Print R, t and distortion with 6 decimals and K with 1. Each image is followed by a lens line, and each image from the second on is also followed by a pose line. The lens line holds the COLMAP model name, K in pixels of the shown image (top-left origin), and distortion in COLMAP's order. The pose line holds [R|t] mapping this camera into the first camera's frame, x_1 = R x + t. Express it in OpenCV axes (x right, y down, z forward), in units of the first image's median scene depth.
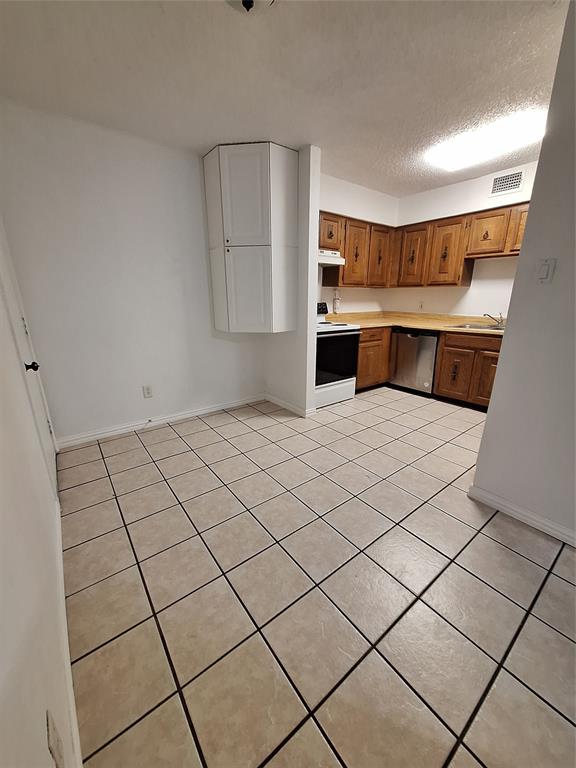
lens RADIAL K [[304.5, 0, 290.5], [0, 304.5, 387.0], [0, 0, 1]] dist [0.007185, 0.000155]
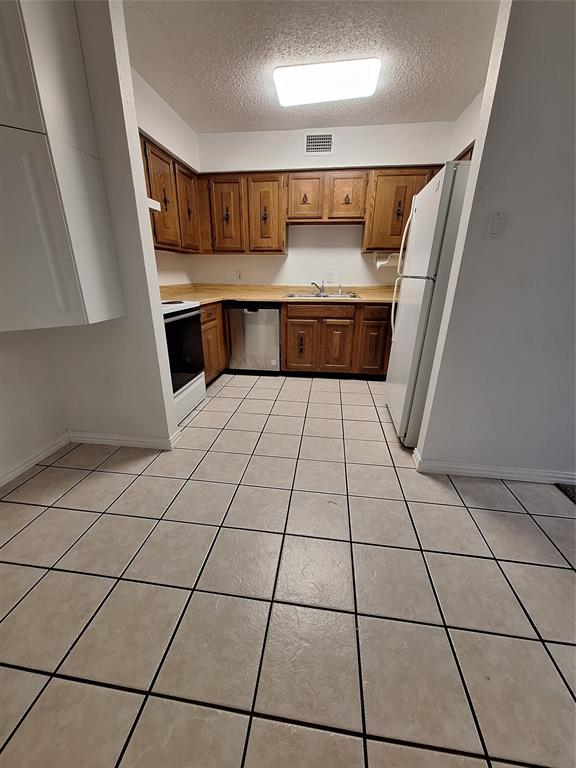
lens RADIAL K [[304.5, 0, 285.5], [0, 304.5, 381.9], [0, 0, 1]] dist [0.007185, 0.000155]
pose [[0.715359, -0.233805, 0.658481, -0.152552], [0.198768, 0.971517, 0.129017, -0.066099], [-0.669891, 0.038592, 0.741456, 0.318490]]
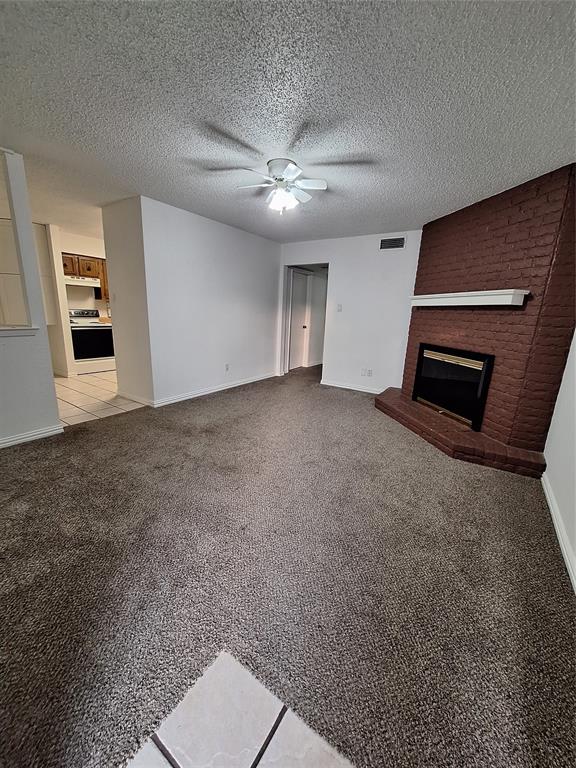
lens RADIAL K [[304.5, 0, 283.6], [0, 304.5, 382.7], [0, 0, 1]] dist [0.007185, 0.000155]
pose [[0.951902, -0.036517, 0.304220, 0.585020], [0.054268, 0.997269, -0.050098, 0.243741], [-0.301560, 0.064198, 0.951284, -0.814566]]
